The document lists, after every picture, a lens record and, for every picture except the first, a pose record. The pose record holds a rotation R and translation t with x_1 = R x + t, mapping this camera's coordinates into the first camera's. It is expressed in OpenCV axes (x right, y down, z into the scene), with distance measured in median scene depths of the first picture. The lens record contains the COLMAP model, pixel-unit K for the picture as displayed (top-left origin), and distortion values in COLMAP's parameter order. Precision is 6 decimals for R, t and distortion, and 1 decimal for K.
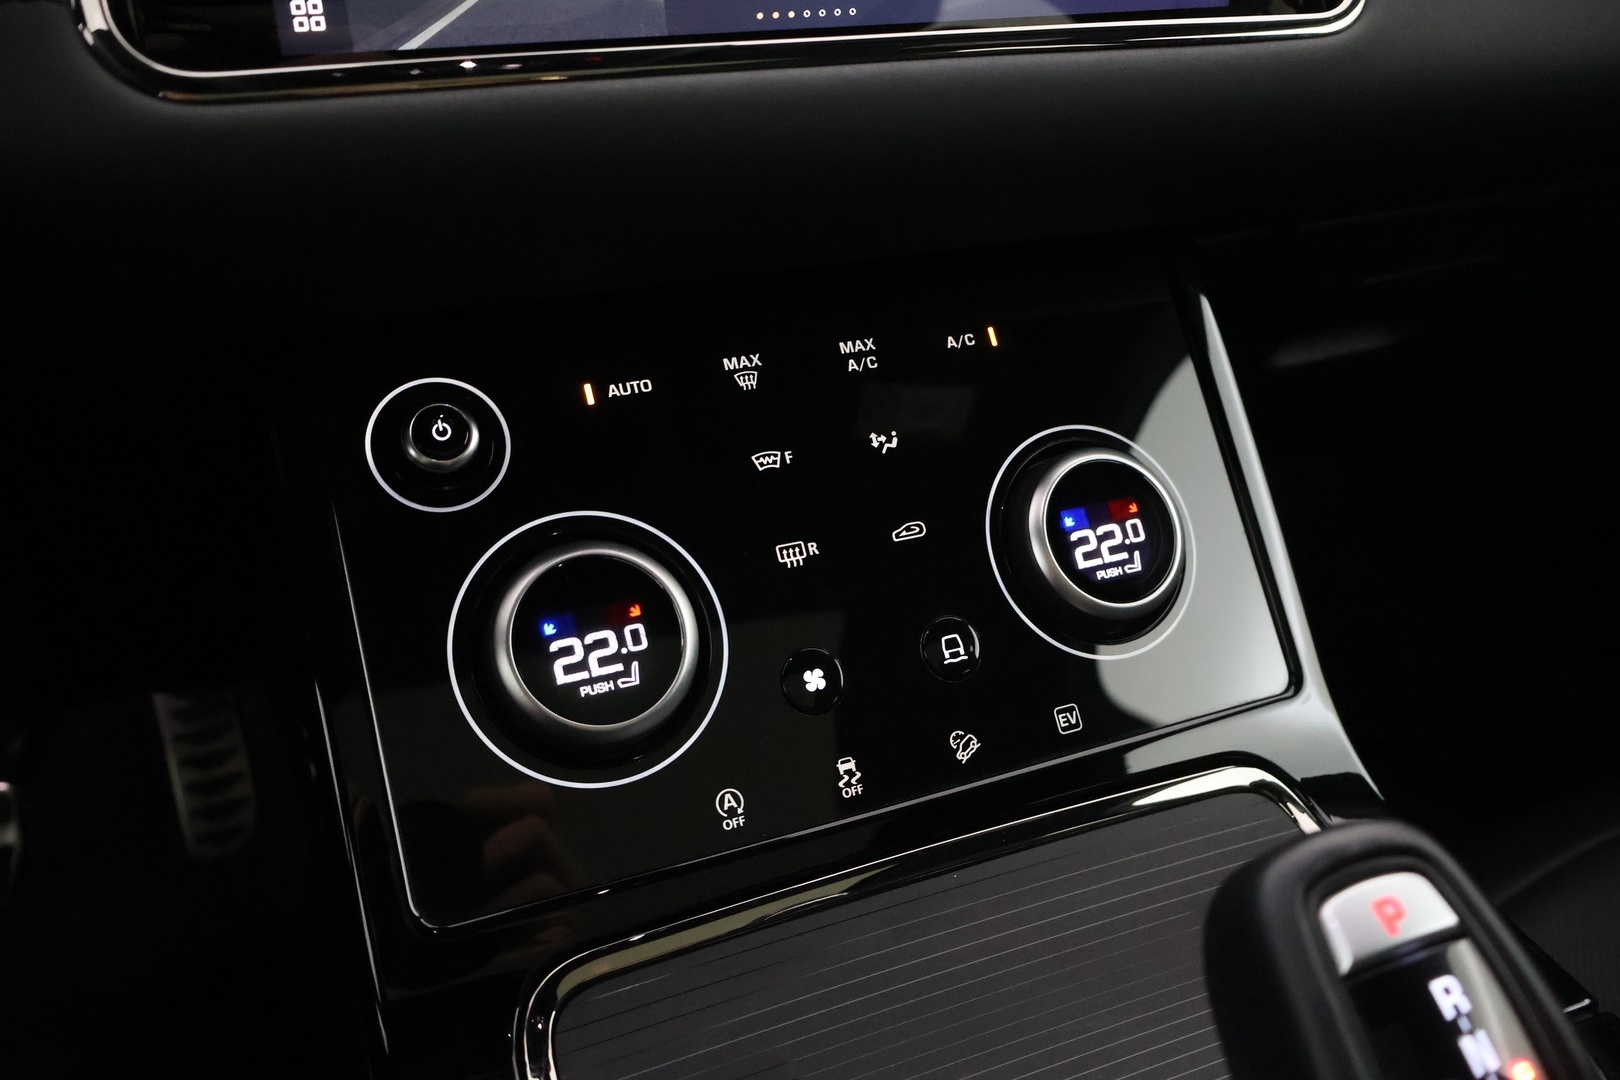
lens RADIAL K [[1352.9, 0, 813.5], [0, 1352.9, 537.4], [0, 0, 1]] dist [0.000823, 0.004817]
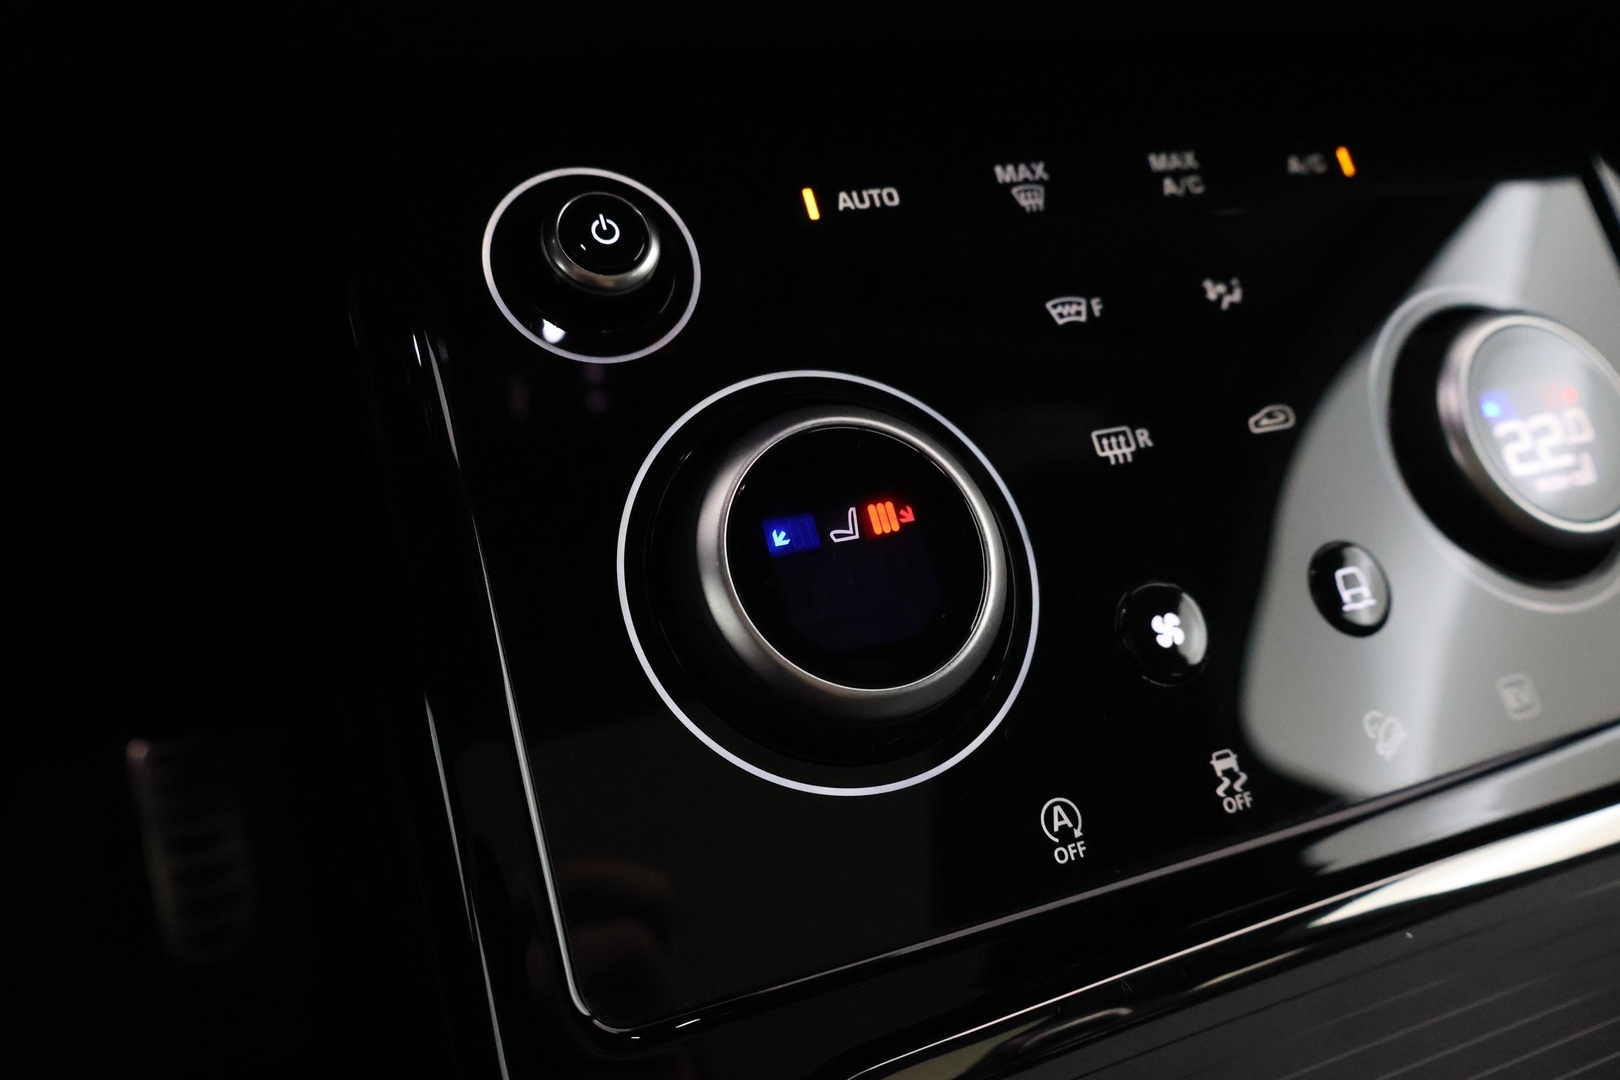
lens RADIAL K [[1352.9, 0, 805.2], [0, 1352.9, 541.8], [0, 0, 1]] dist [0.000823, 0.004817]
pose [[0.999618, -0.018900, 0.020175, -0.181738], [0.020818, 0.994815, -0.099549, 0.122336], [-0.018189, 0.099931, 0.994828, 0.351514]]
